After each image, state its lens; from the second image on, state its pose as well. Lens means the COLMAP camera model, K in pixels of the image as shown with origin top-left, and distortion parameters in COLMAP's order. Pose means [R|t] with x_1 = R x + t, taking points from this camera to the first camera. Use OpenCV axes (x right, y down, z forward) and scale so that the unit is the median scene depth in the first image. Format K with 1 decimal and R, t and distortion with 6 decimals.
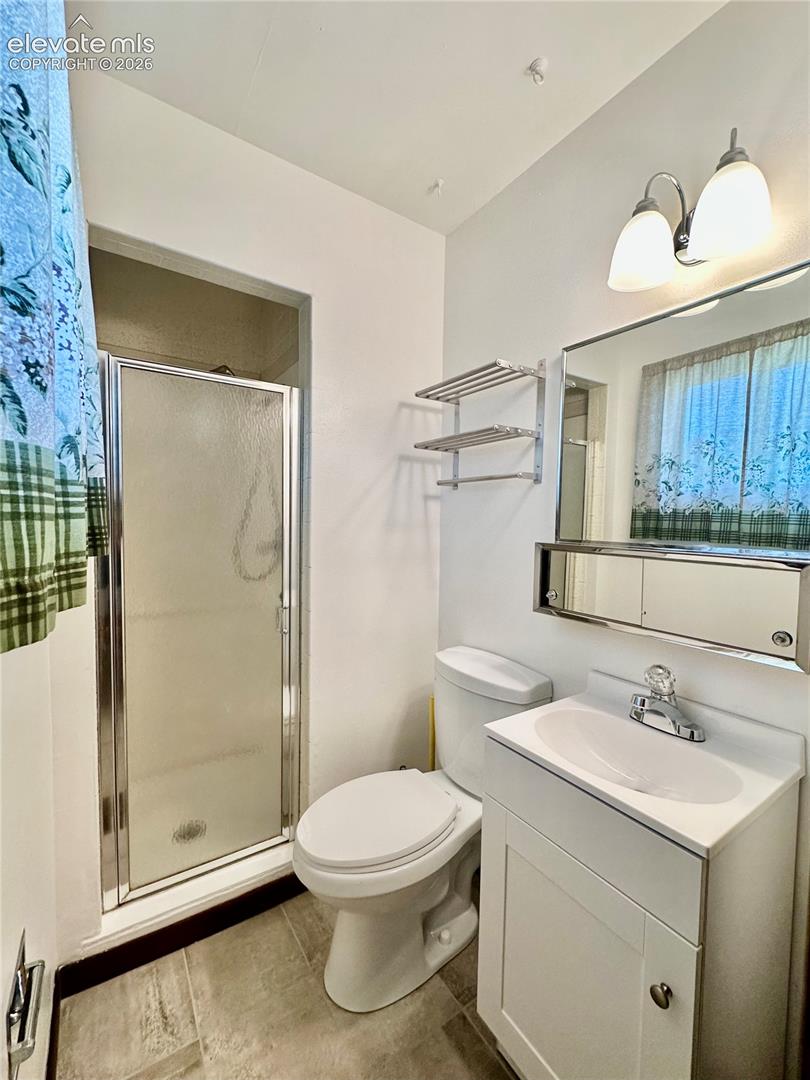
lens RADIAL K [[442.6, 0, 401.7], [0, 442.6, 541.4], [0, 0, 1]] dist [-0.002535, 0.000559]
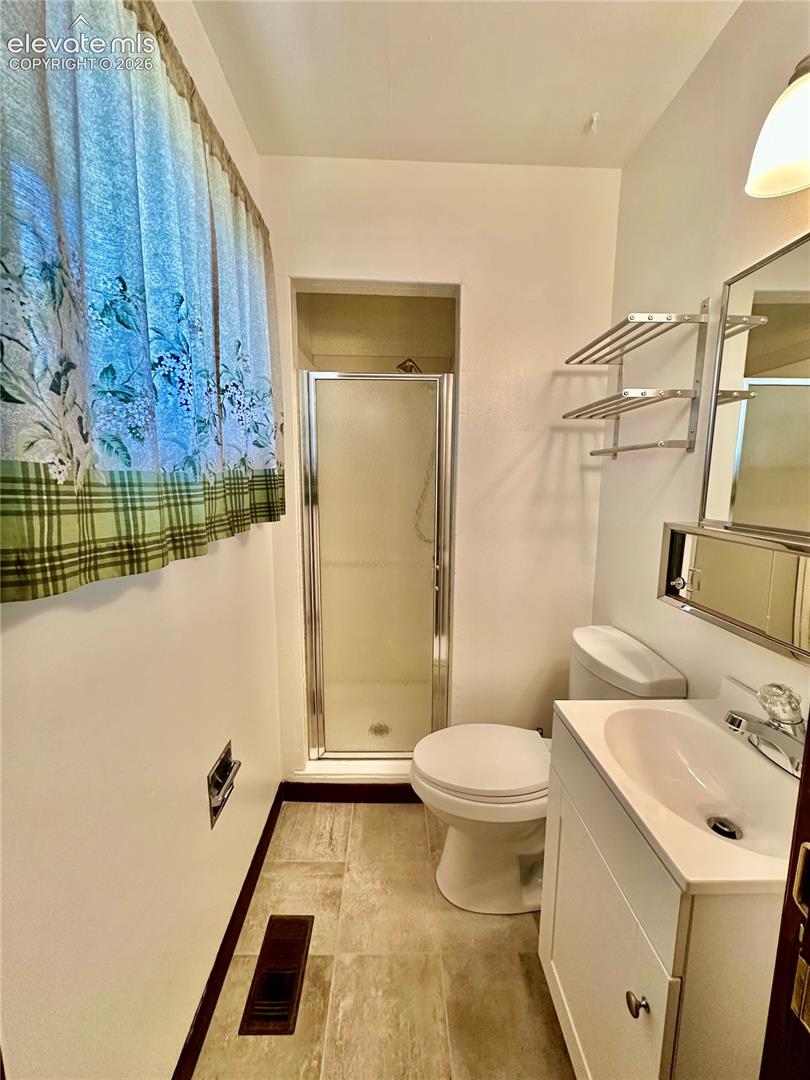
lens RADIAL K [[422.9, 0, 405.0], [0, 422.9, 540.0], [0, 0, 1]] dist [-0.000929, 0.000177]
pose [[0.851174, 0.062949, -0.521095, 0.304384], [-0.018379, 0.995748, 0.090267, -0.029232], [0.524561, -0.067256, 0.848712, 0.011666]]
